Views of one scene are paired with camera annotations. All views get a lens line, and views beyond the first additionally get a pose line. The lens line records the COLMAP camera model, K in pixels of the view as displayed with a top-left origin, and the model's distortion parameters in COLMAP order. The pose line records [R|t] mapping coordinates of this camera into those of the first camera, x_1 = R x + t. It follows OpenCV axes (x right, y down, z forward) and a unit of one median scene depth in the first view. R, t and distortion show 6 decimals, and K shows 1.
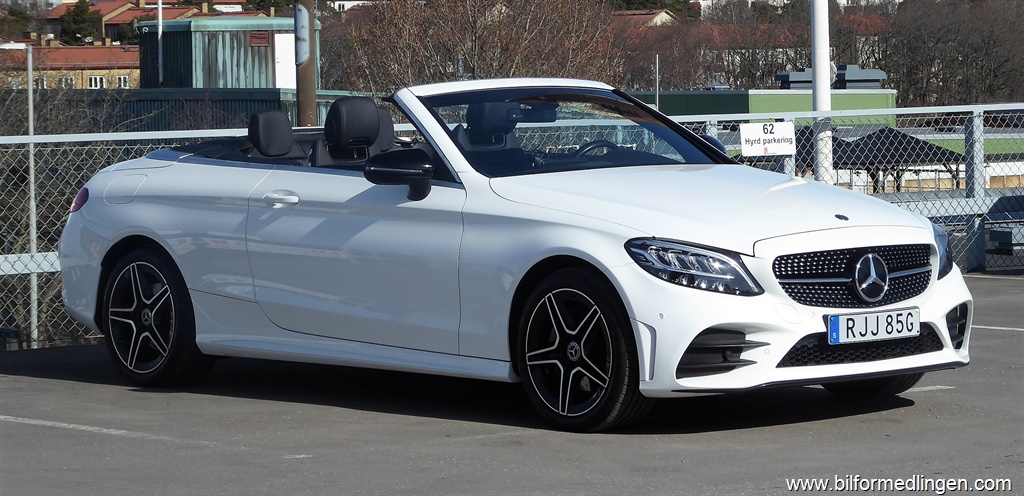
lens RADIAL K [[3651.8, 0, 524.7], [0, 3651.8, 221.6], [0, 0, 1]] dist [0.940320, 0.000000]
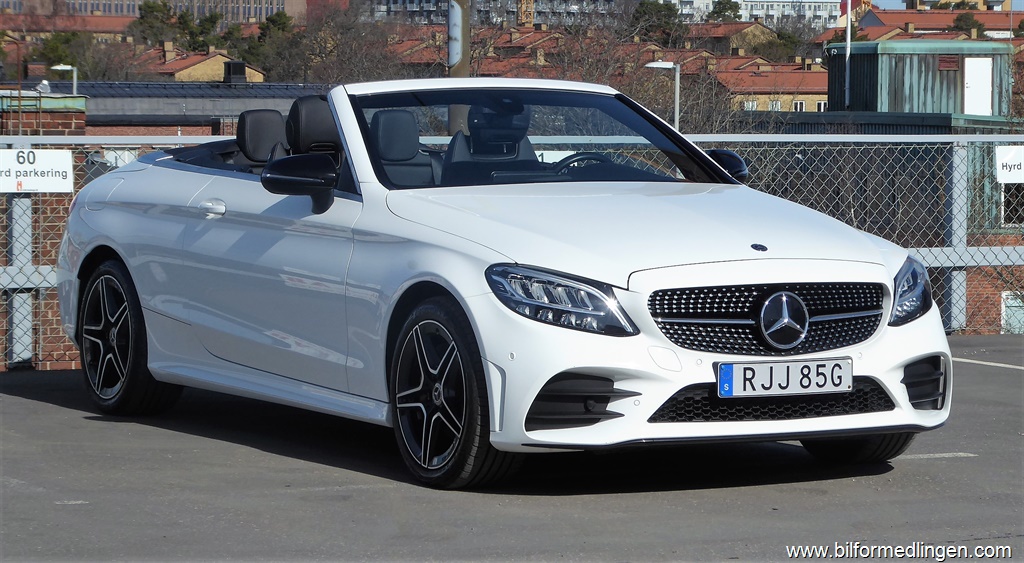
lens RADIAL K [[3705.1, 0, 515.1], [0, 3705.1, 277.9], [0, 0, 1]] dist [0.409024, 0.000000]
pose [[0.975037, 0.034377, -0.219367, 0.217953], [-0.032779, 0.999403, 0.010919, -0.001716], [0.219611, -0.003456, 0.975581, 0.156903]]
